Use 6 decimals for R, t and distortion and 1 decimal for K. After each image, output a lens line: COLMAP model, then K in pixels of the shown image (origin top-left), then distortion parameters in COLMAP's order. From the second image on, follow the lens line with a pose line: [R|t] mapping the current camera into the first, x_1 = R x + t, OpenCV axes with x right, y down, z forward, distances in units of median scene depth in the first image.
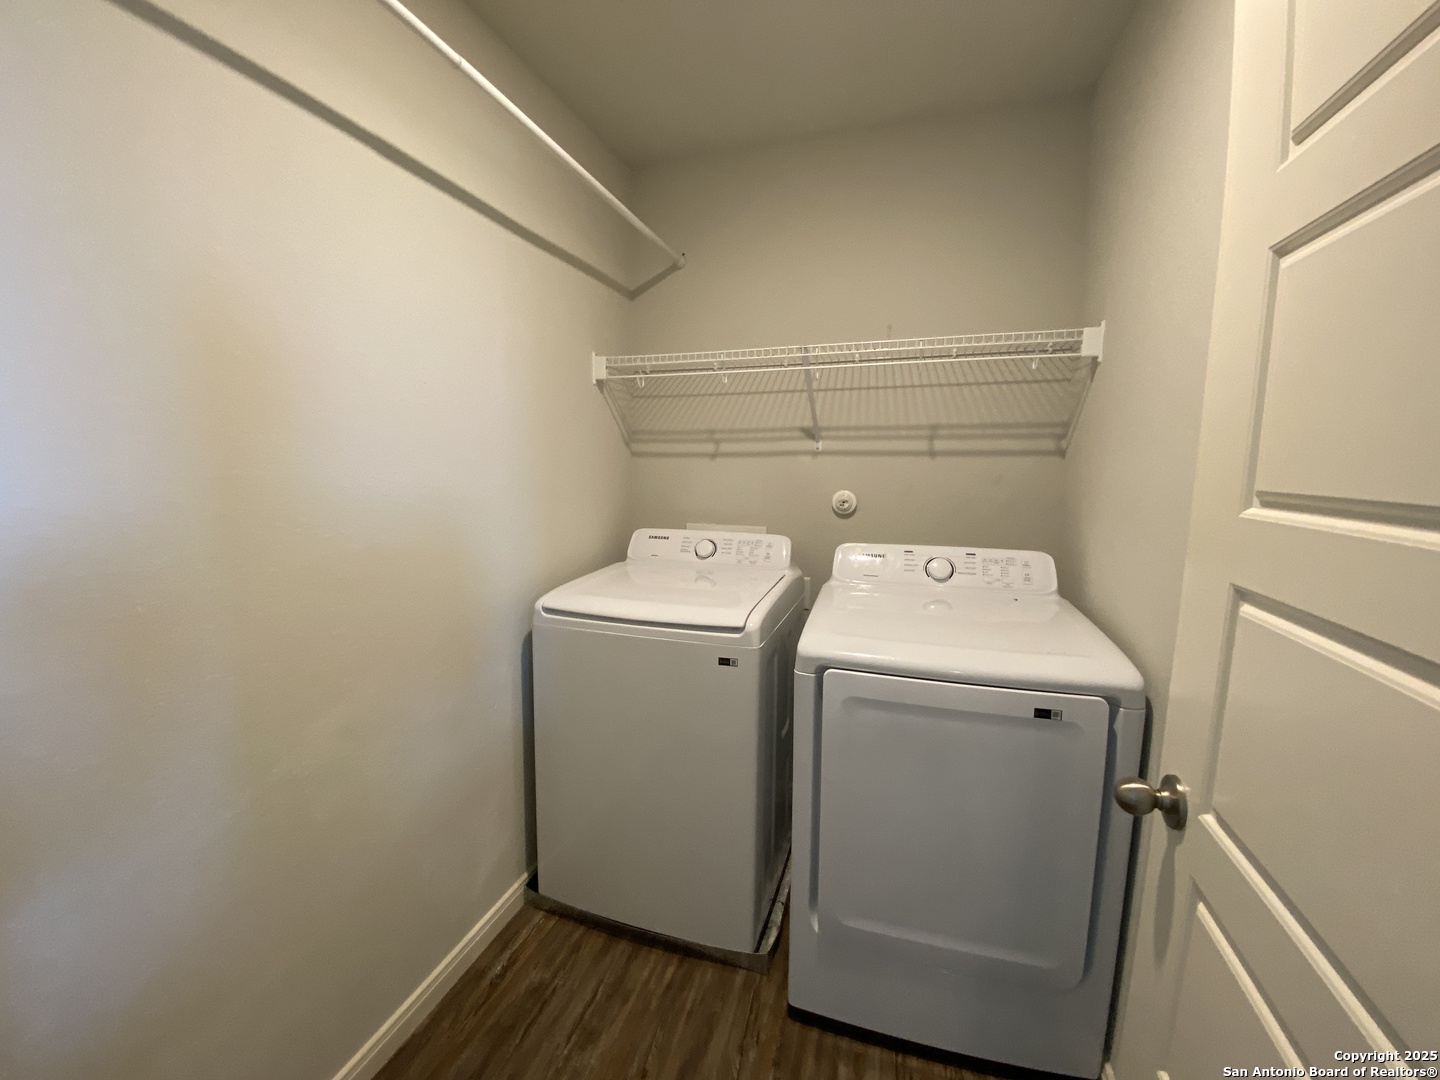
lens RADIAL K [[587.7, 0, 720.0], [0, 587.7, 540.0], [0, 0, 1]] dist [0.017811, -0.017510]
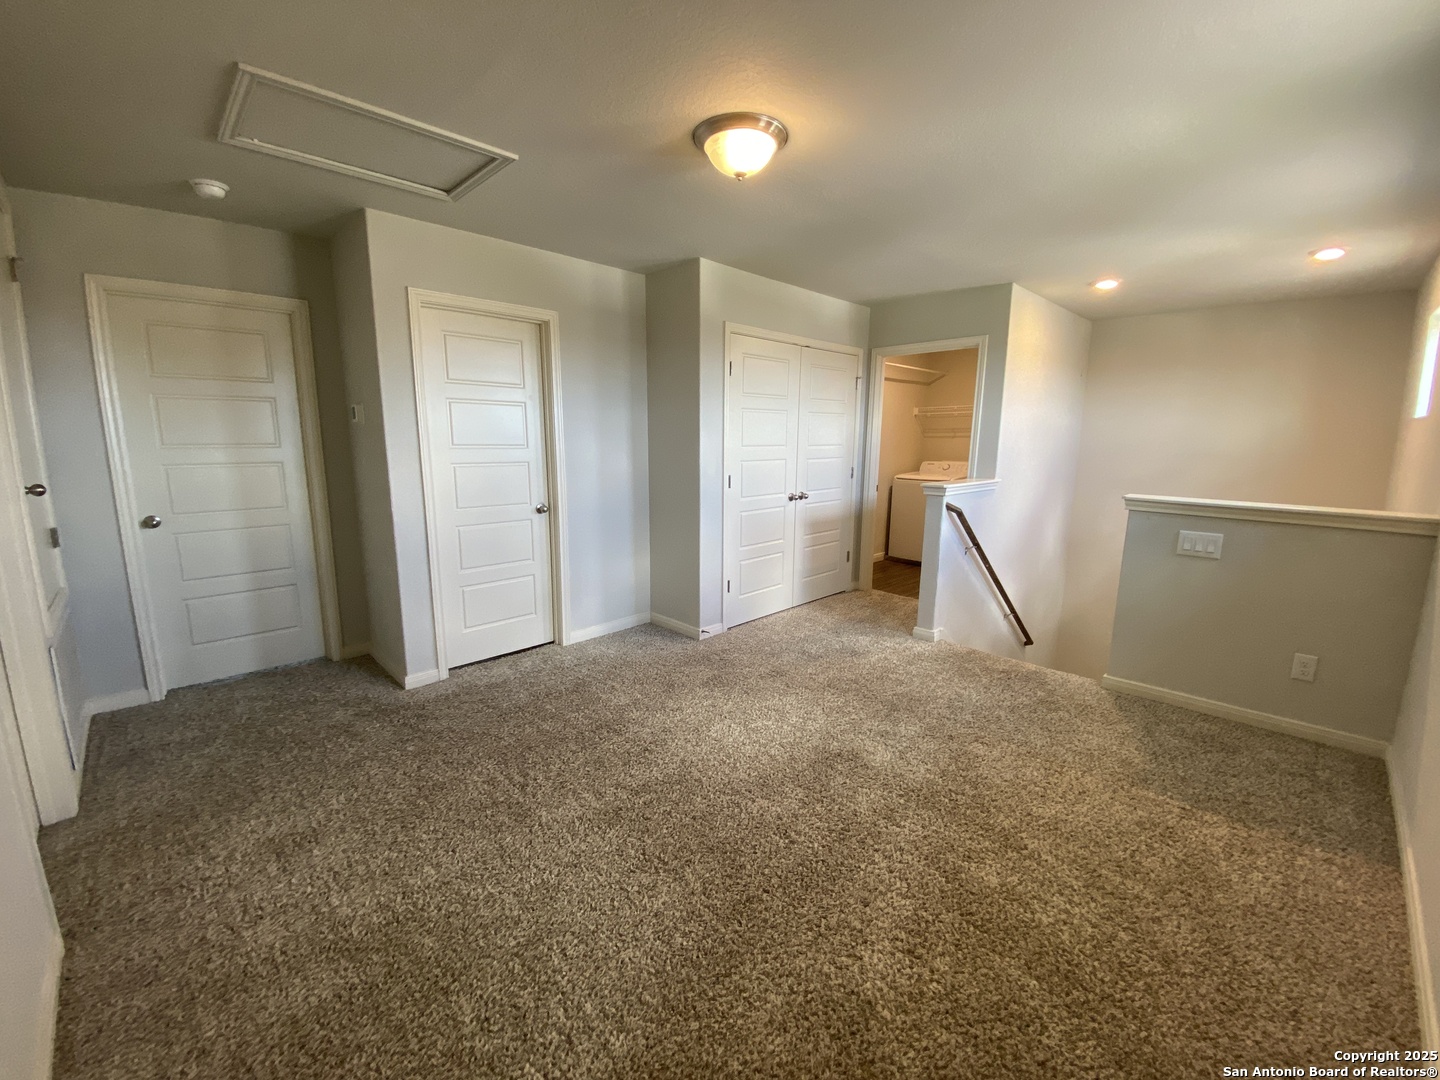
lens RADIAL K [[587.7, 0, 720.0], [0, 587.7, 540.0], [0, 0, 1]] dist [0.017811, -0.017510]
pose [[0.888707, 0.080893, -0.451282, 0.356238], [-0.064443, 0.996580, 0.051732, 0.318367], [0.453923, -0.016893, 0.890881, -2.374589]]
